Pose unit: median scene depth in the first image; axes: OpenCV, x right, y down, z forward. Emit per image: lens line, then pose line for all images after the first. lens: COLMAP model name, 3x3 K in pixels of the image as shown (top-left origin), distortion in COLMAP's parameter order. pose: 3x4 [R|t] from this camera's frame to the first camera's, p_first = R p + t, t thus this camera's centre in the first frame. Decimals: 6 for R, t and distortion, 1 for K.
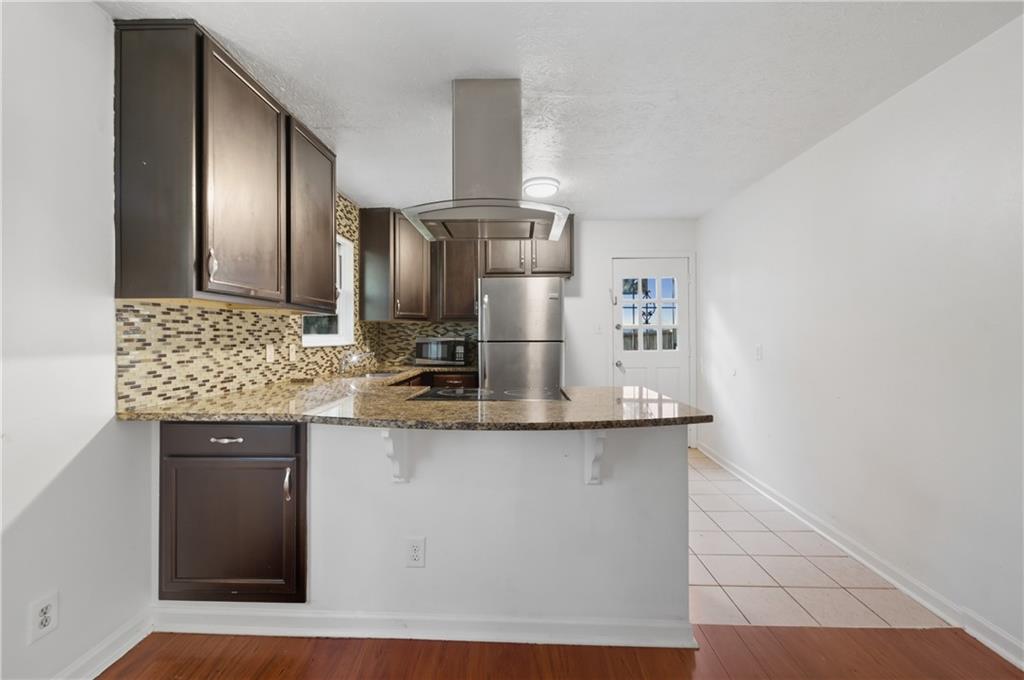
lens RADIAL K [[423.8, 0, 512.9], [0, 423.8, 334.9], [0, 0, 1]] dist [0.005692, -0.002374]
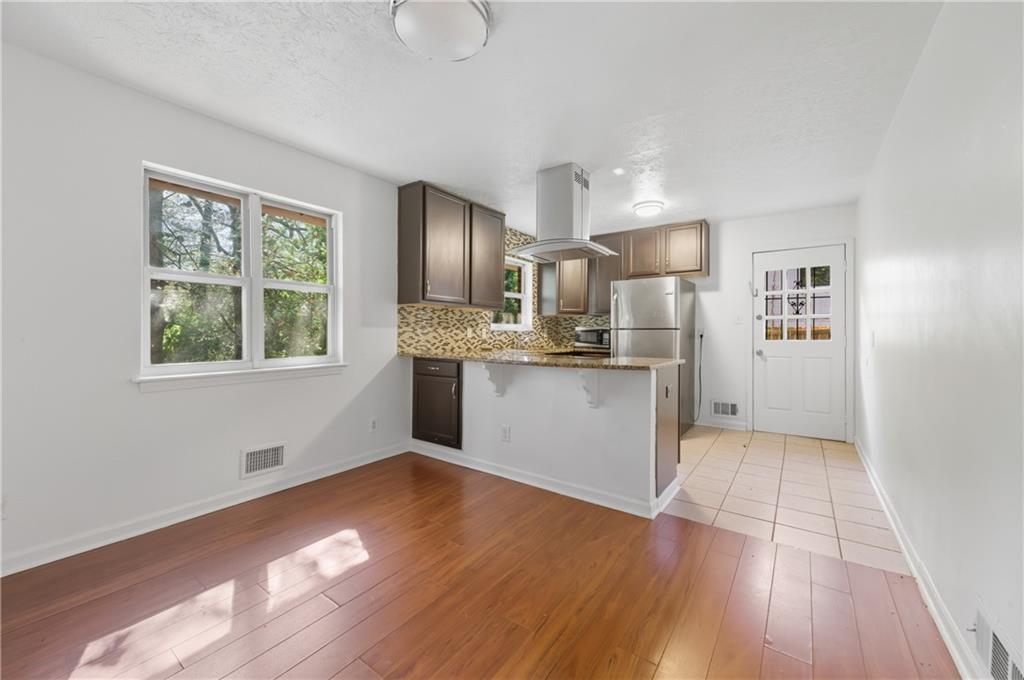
lens RADIAL K [[404.3, 0, 510.0], [0, 404.3, 334.7], [0, 0, 1]] dist [0.002459, -0.001061]
pose [[0.826620, 0.010325, -0.562666, 0.624012], [-0.008162, 0.999946, 0.006358, 0.046772], [0.562702, -0.000663, 0.826660, -0.375068]]
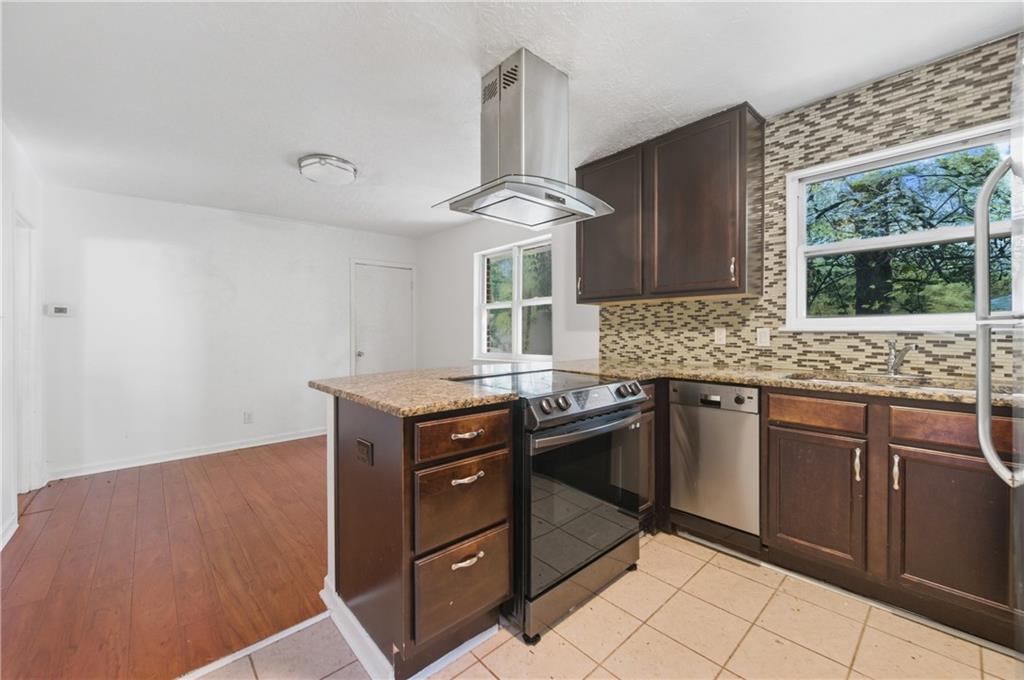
lens RADIAL K [[404.3, 0, 518.4], [0, 404.3, 334.6], [0, 0, 1]] dist [0.002459, -0.001061]
pose [[-0.720830, 0.011605, -0.693015, 0.590440], [0.008402, 0.999933, 0.008006, 0.031899], [0.693061, -0.000052, -0.720879, 1.609988]]
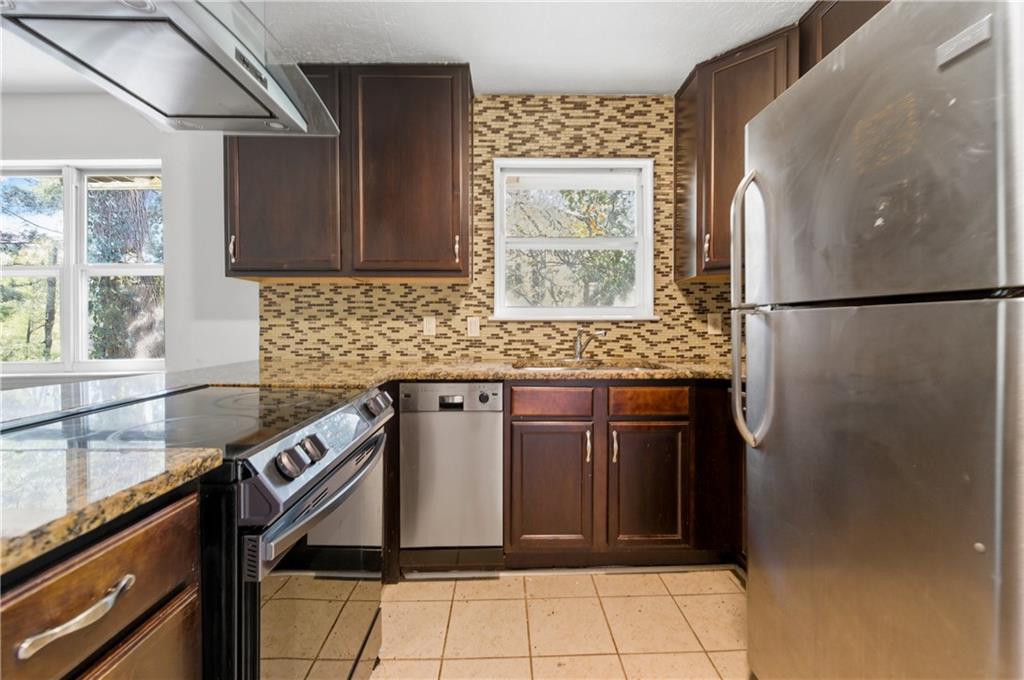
lens RADIAL K [[423.8, 0, 494.9], [0, 423.8, 329.8], [0, 0, 1]] dist [0.005692, -0.002374]
pose [[0.035471, 0.016962, -0.999227, 0.430306], [0.005472, 0.999838, 0.017166, 0.042942], [0.999356, -0.006077, 0.035373, 1.292372]]
